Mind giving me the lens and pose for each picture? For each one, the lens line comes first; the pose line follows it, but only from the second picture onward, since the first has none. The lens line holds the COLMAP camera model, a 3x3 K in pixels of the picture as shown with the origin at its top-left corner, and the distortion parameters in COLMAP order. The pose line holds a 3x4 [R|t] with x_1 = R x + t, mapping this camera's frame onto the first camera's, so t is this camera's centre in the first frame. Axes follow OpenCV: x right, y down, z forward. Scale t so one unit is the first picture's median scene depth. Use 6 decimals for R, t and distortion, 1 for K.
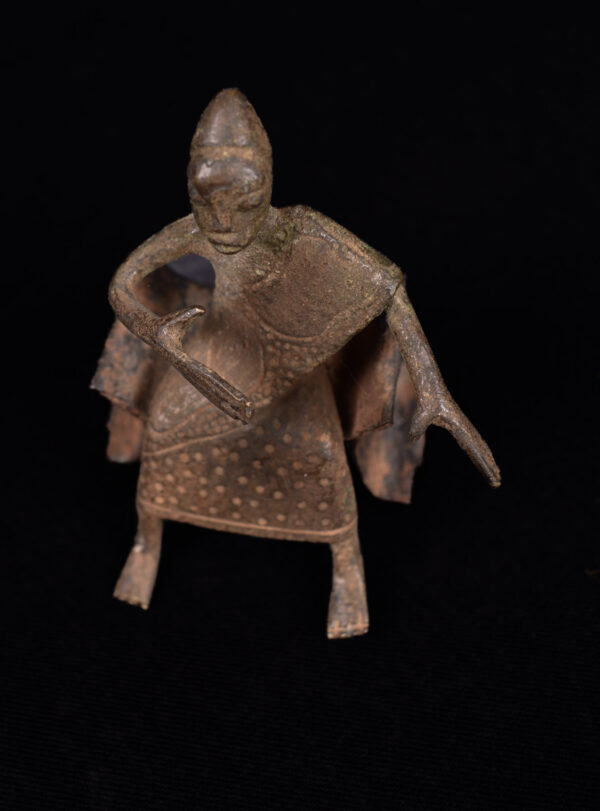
lens RADIAL K [[1007.4, 0, 281.5], [0, 1007.4, 310.4], [0, 0, 1]] dist [-0.117398, 0.000000]
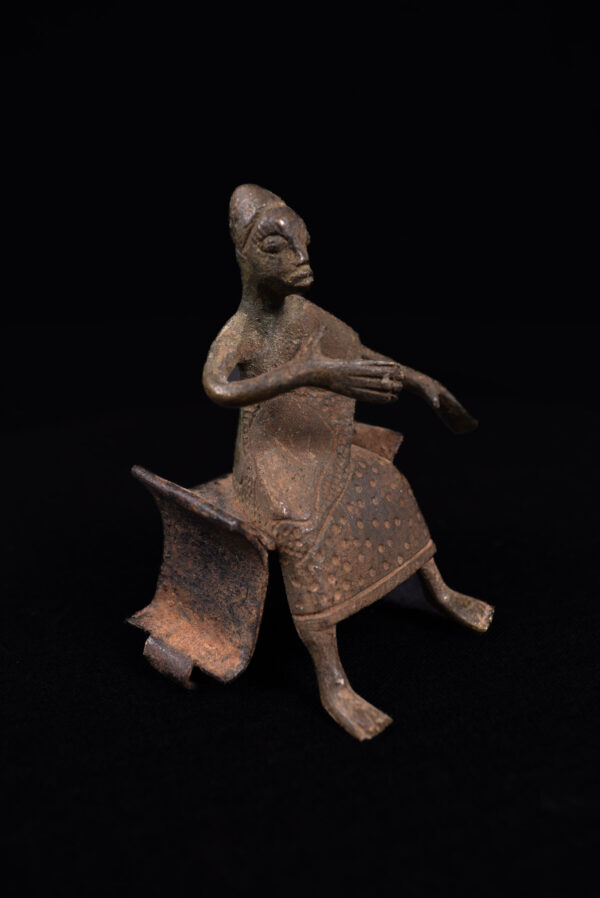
lens RADIAL K [[825.7, 0, 303.8], [0, 825.7, 452.3], [0, 0, 1]] dist [-0.148197, 0.000000]
pose [[0.480905, -0.255204, 0.838809, -0.836727], [0.708609, 0.676538, -0.200425, 0.245193], [-0.516337, 0.690773, 0.506191, 0.525458]]
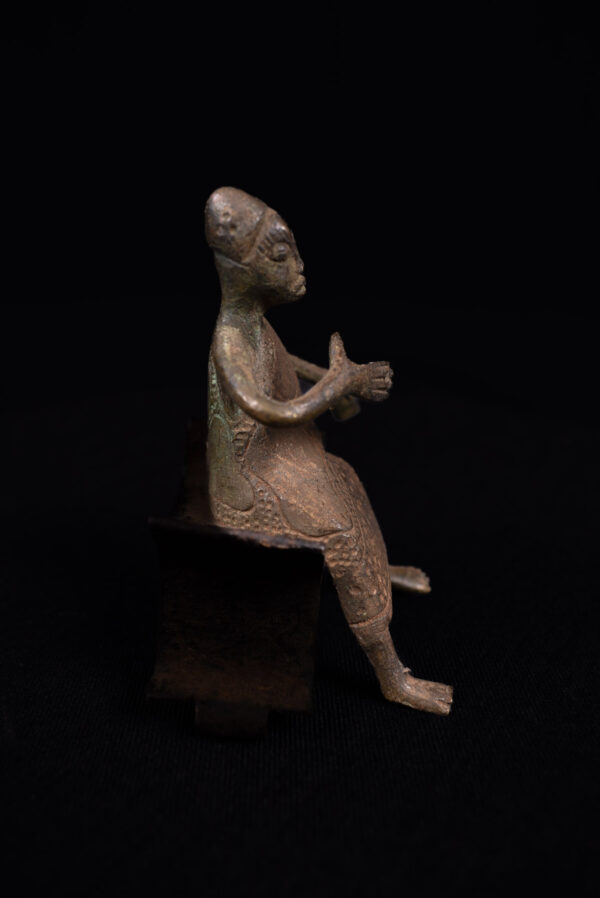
lens RADIAL K [[825.7, 0, 300.4], [0, 825.7, 450.5], [0, 0, 1]] dist [-0.148197, 0.000000]
pose [[-0.175695, -0.305057, 0.935987, -0.902504], [0.787856, 0.526508, 0.319489, -0.241188], [-0.590266, 0.793555, 0.147837, 0.852025]]
